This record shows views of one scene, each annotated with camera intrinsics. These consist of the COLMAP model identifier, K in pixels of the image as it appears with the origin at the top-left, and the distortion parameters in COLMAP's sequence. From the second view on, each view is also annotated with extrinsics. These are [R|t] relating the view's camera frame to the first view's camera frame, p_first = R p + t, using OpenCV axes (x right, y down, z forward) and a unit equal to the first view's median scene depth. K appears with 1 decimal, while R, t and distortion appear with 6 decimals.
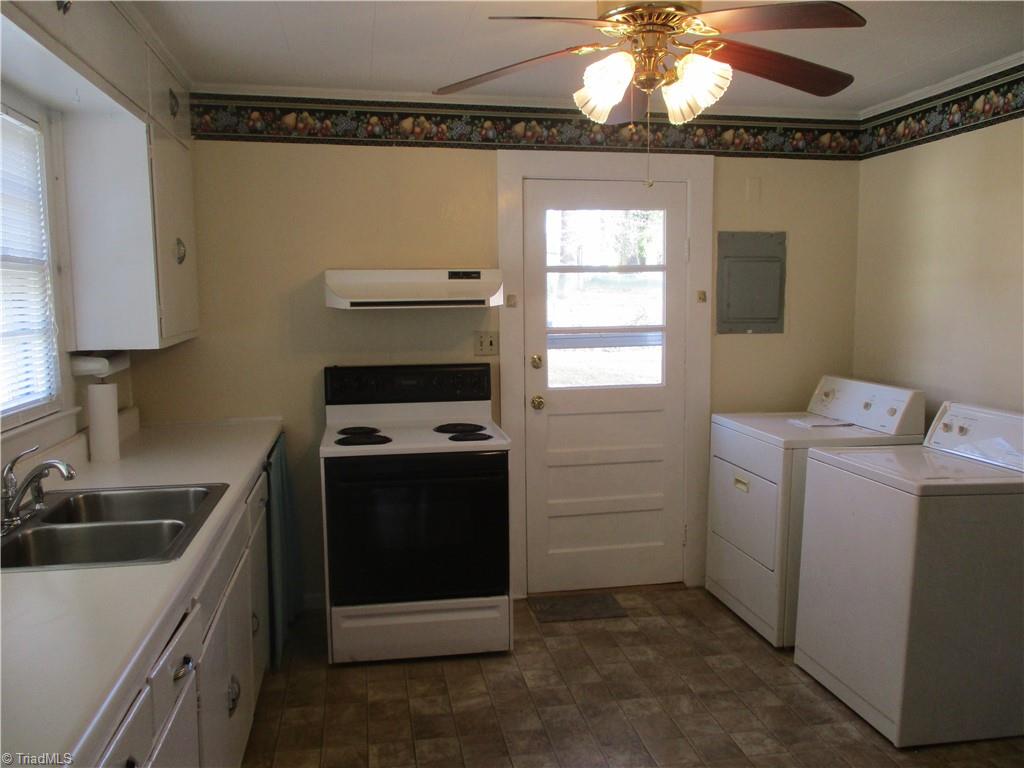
lens RADIAL K [[823.4, 0, 512.0], [0, 823.4, 384.0], [0, 0, 1]] dist [0.009131, 0.005156]
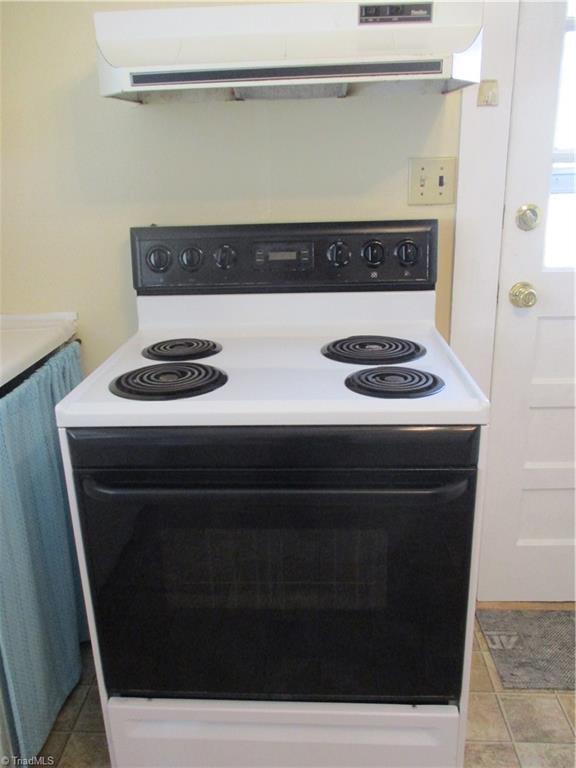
lens RADIAL K [[617.5, 0, 288.0], [0, 617.5, 384.0], [0, 0, 1]] dist [0.009131, 0.005156]
pose [[0.975193, 0.053281, -0.214848, -0.030517], [-0.005031, 0.975682, 0.219132, -0.009183], [0.221299, -0.212615, 0.951747, 0.601578]]
